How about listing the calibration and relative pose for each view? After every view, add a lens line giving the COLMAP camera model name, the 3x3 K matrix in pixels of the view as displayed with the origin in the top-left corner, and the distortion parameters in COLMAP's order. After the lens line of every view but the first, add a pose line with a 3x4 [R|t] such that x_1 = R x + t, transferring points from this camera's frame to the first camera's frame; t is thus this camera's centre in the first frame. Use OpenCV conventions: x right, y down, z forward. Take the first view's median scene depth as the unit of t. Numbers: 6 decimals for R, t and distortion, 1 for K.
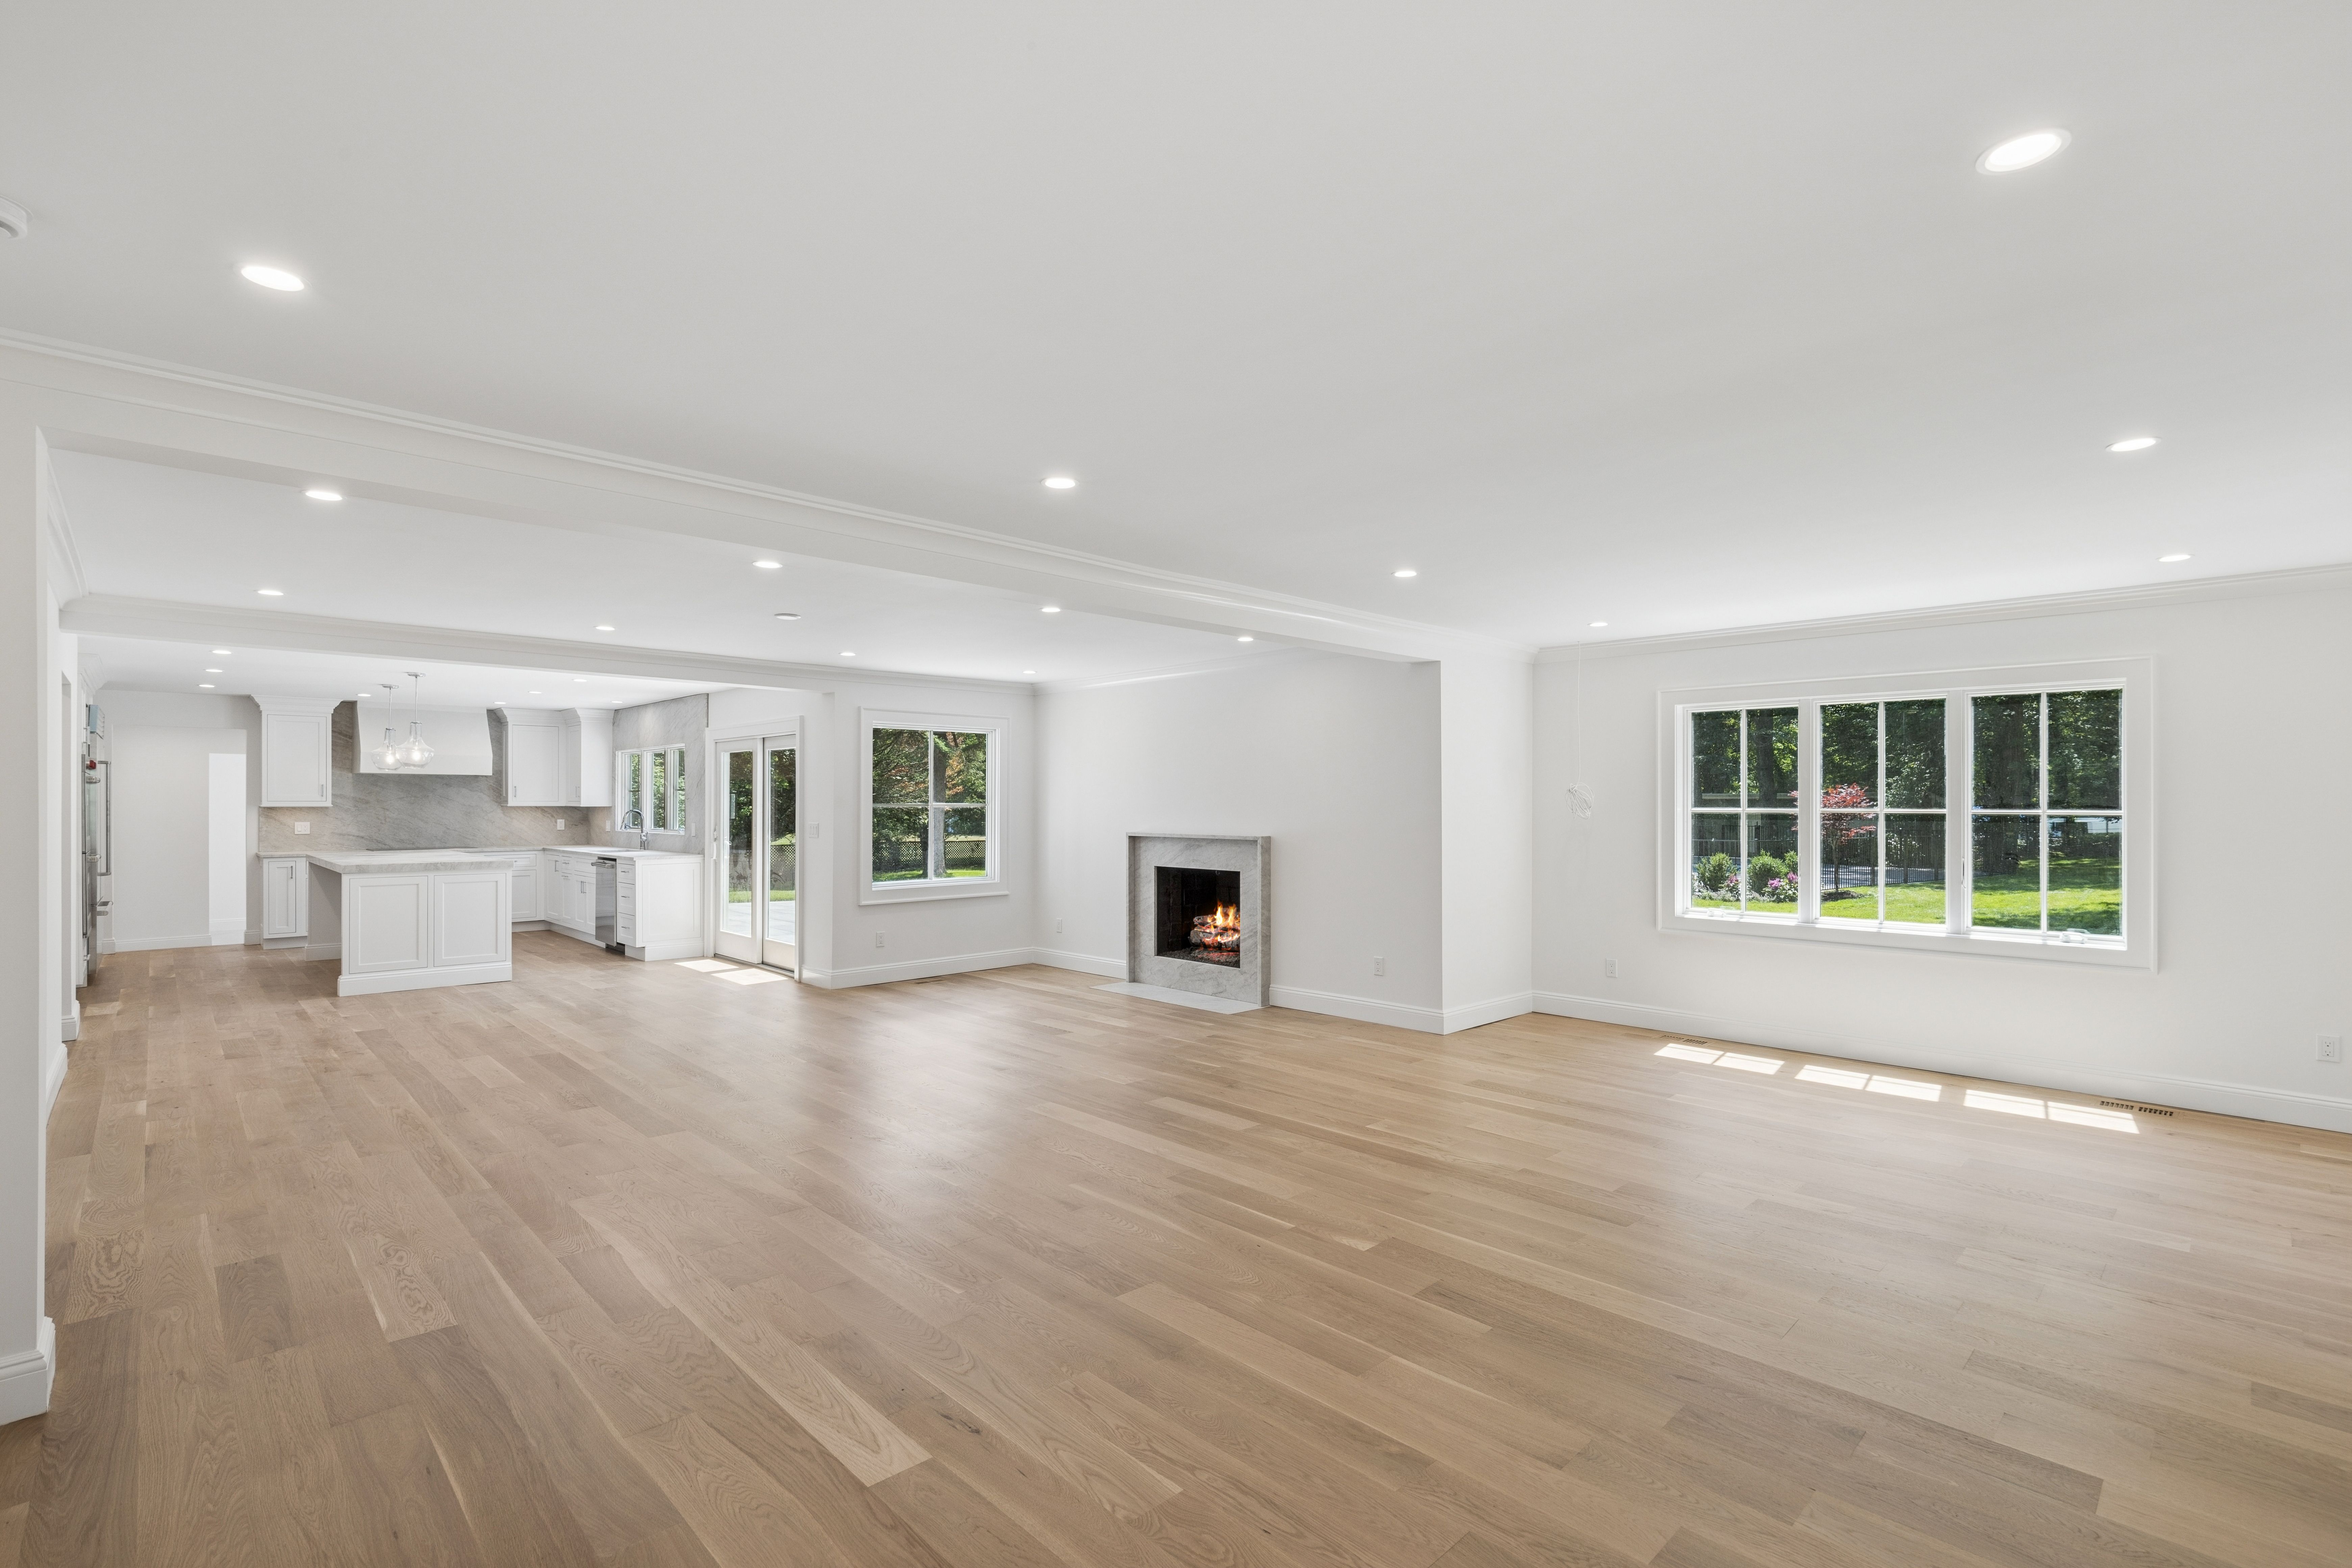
lens RADIAL K [[1100.7, 0, 1176.2], [0, 1100.7, 799.2], [0, 0, 1]] dist [-0.009939, 0.002465]
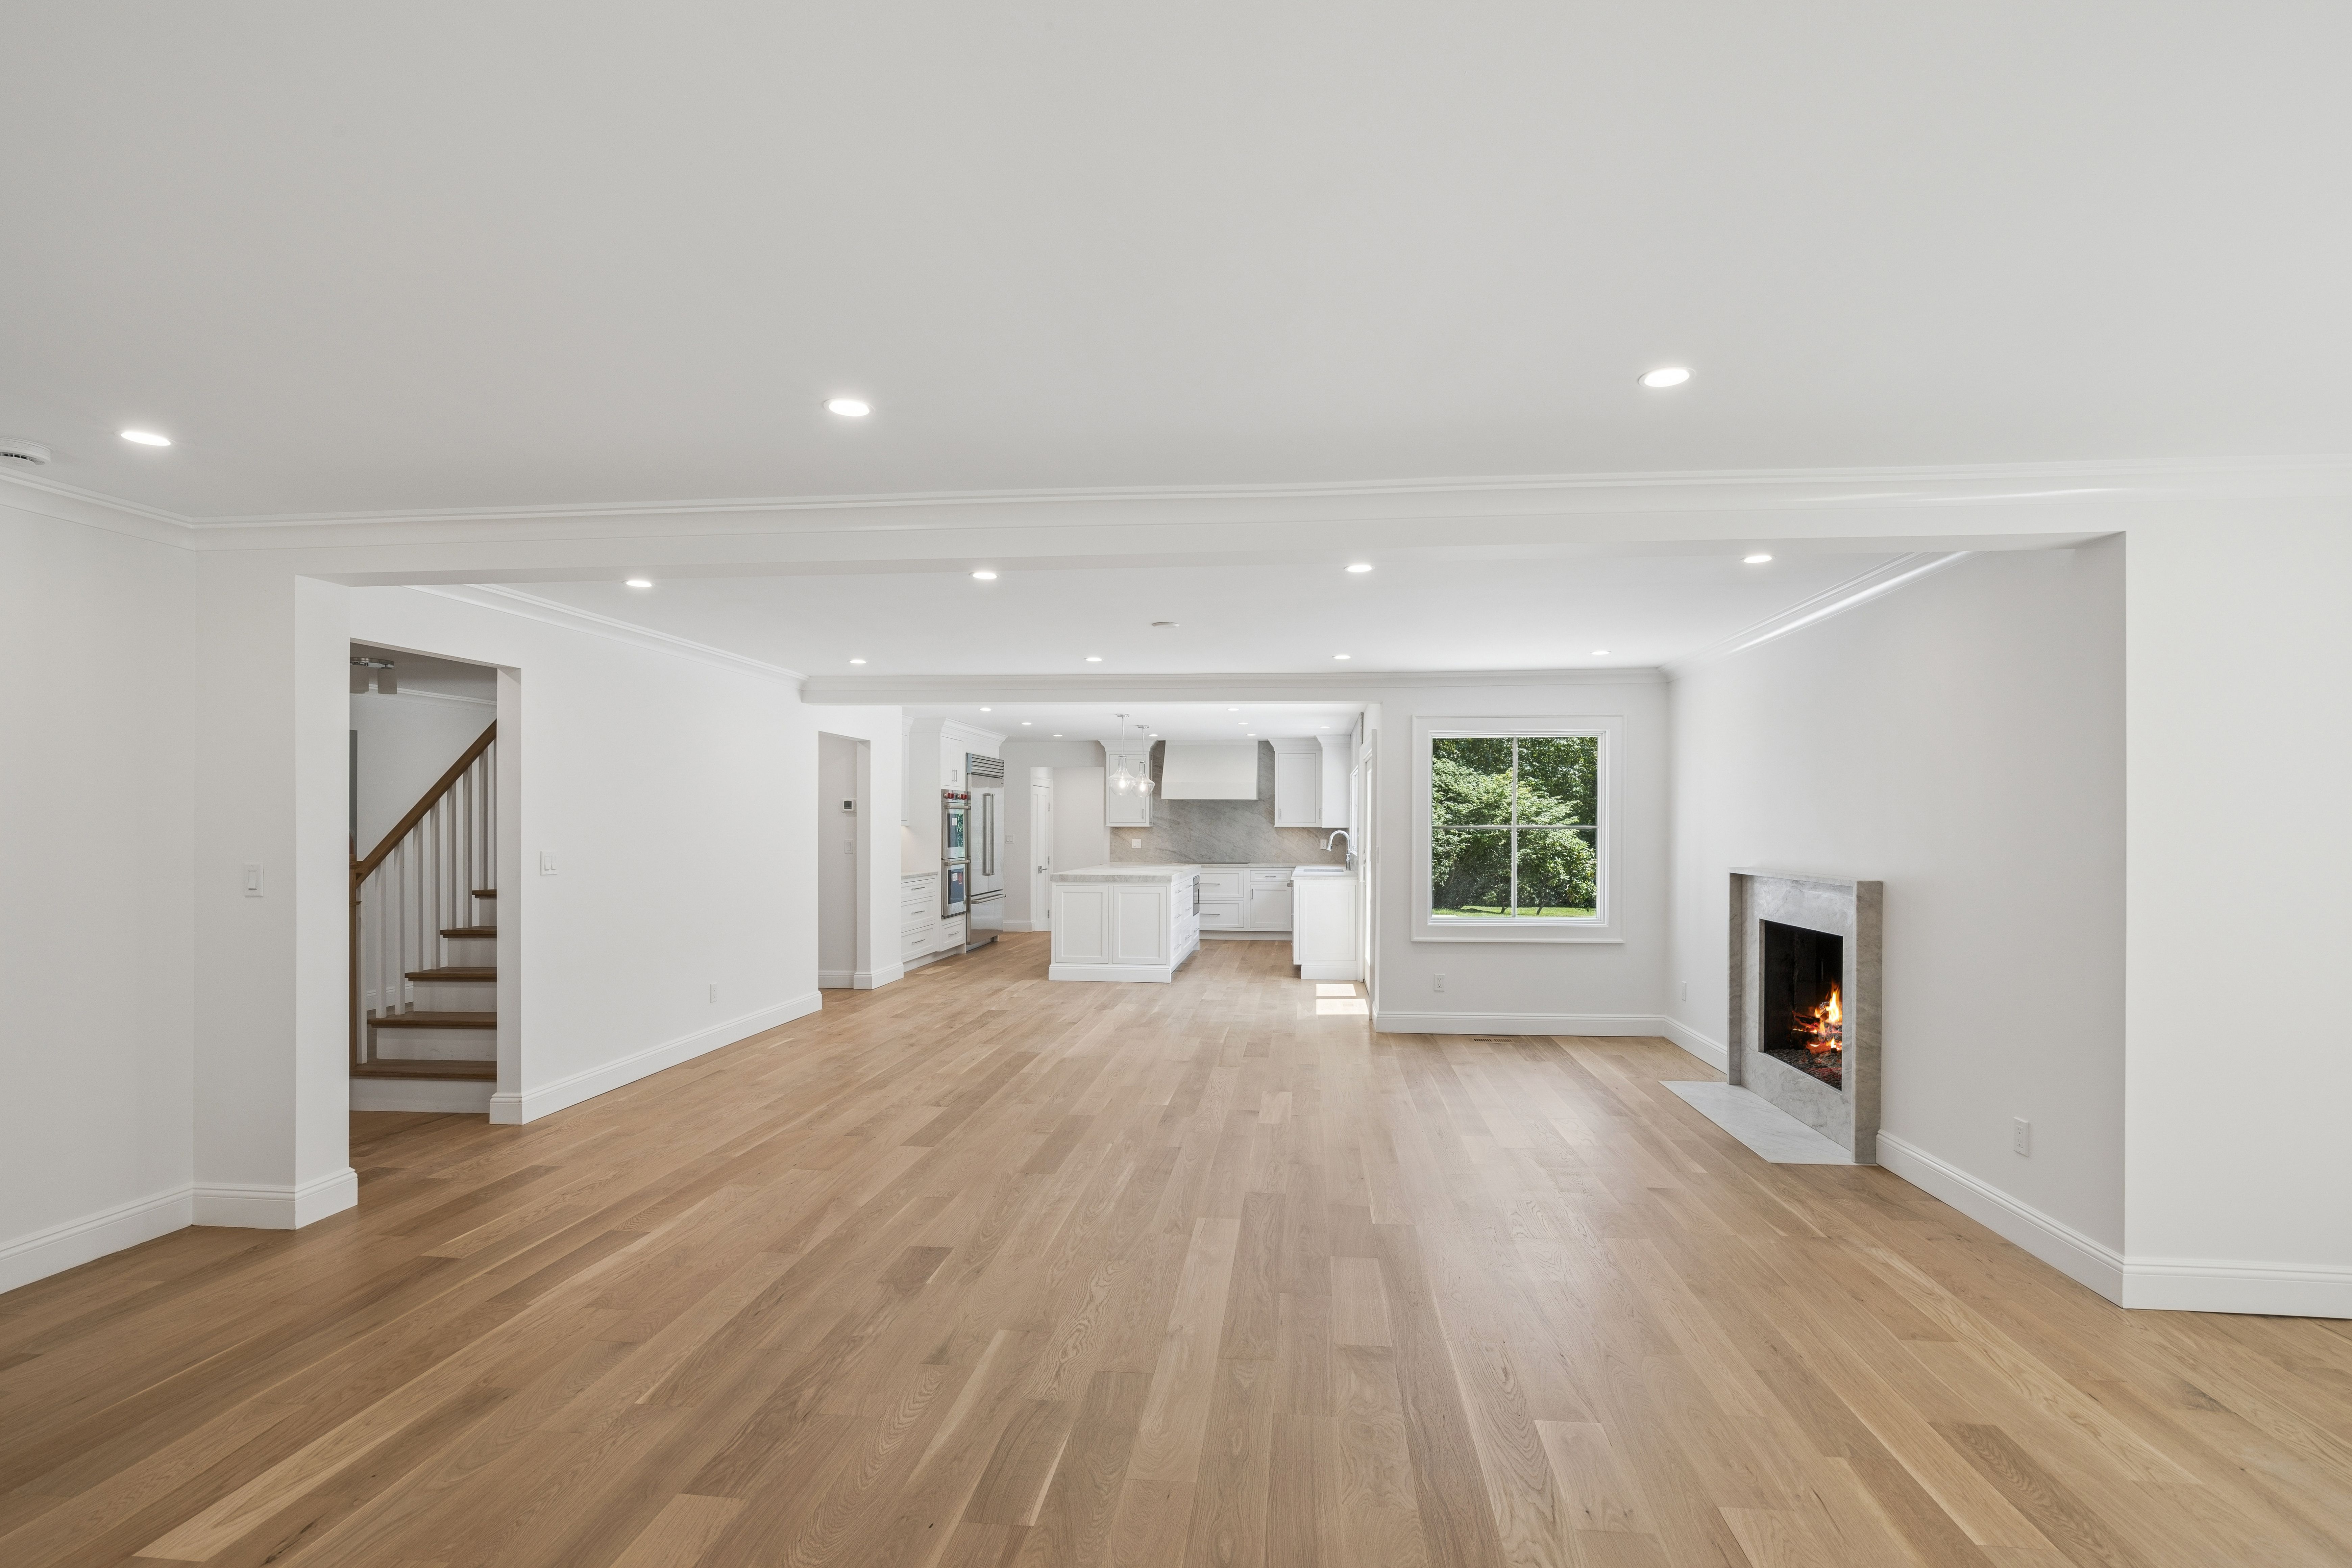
lens RADIAL K [[1100.7, 0, 1174.8], [0, 1100.7, 840.7], [0, 0, 1]] dist [-0.009939, 0.002465]
pose [[0.639928, 0.012957, -0.768326, 0.263412], [0.001231, 0.999839, 0.017887, 0.000123], [0.768434, -0.012392, 0.639809, 0.289059]]
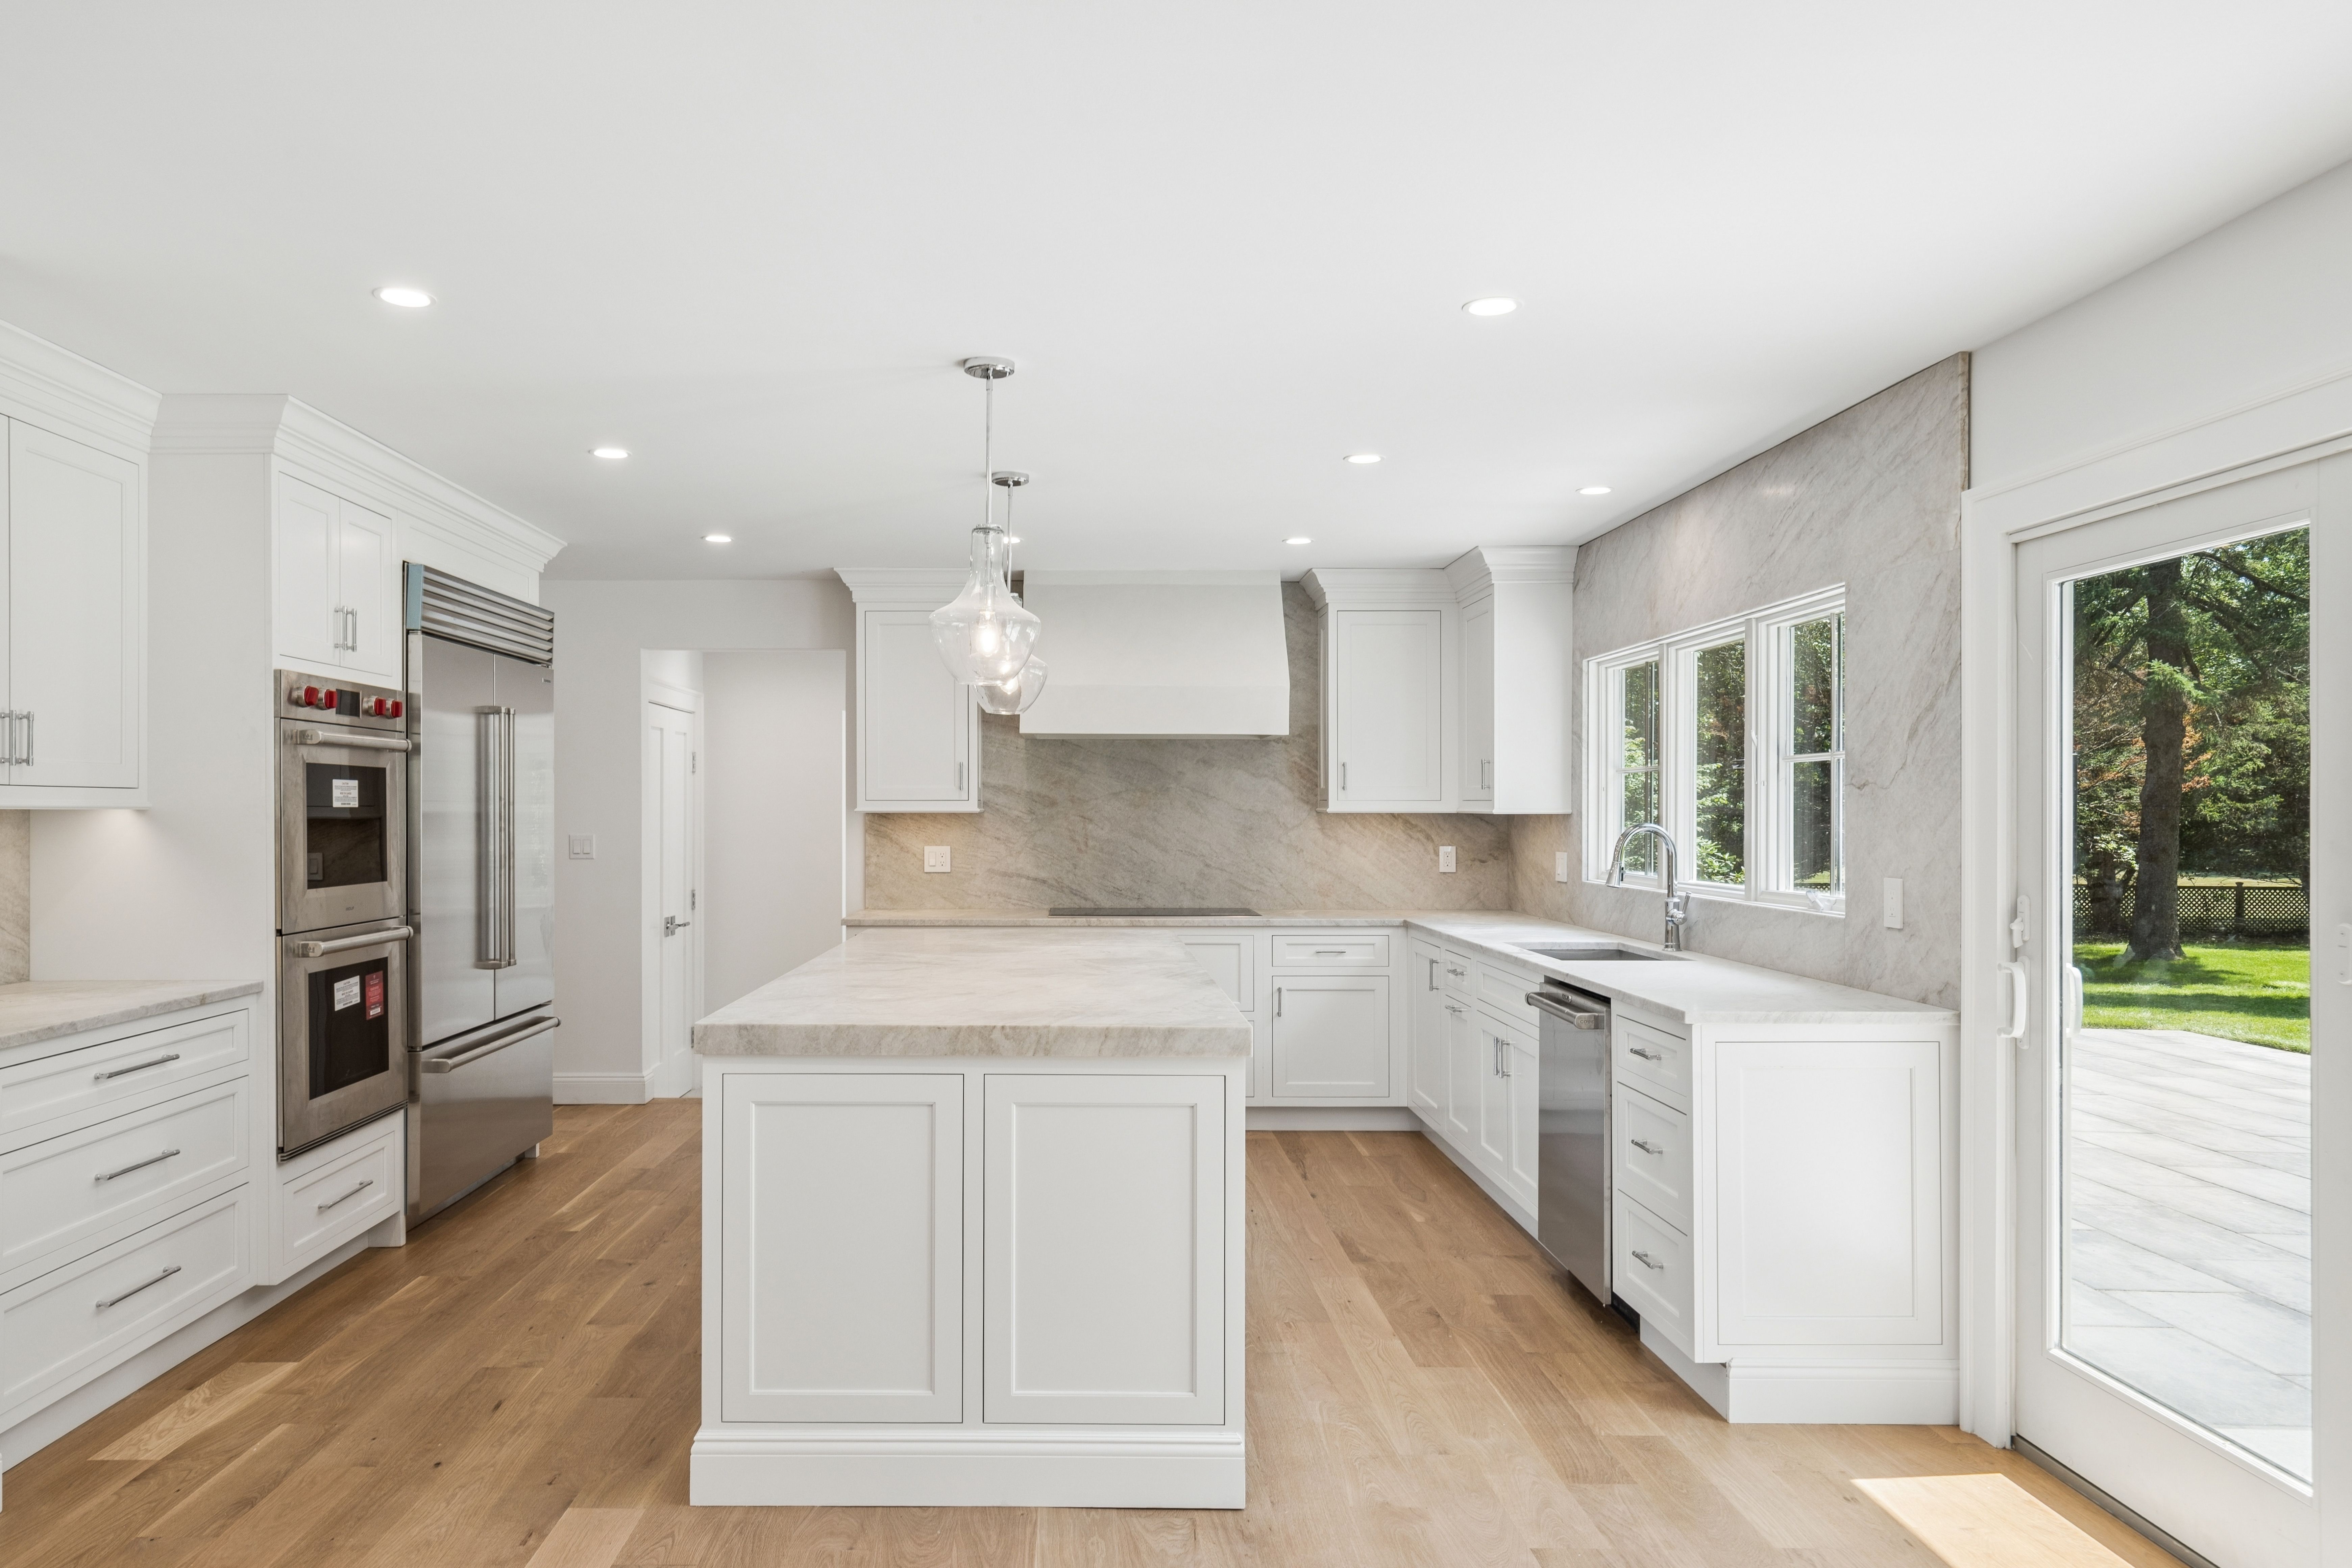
lens RADIAL K [[1587.7, 0, 1055.5], [0, 1587.7, 794.6], [0, 0, 1]] dist [0.001411, 0.005152]
pose [[0.720425, -0.007043, -0.693497, -0.389109], [0.003192, 0.999972, -0.006840, 0.004931], [0.693525, 0.002714, 0.720427, 0.717834]]
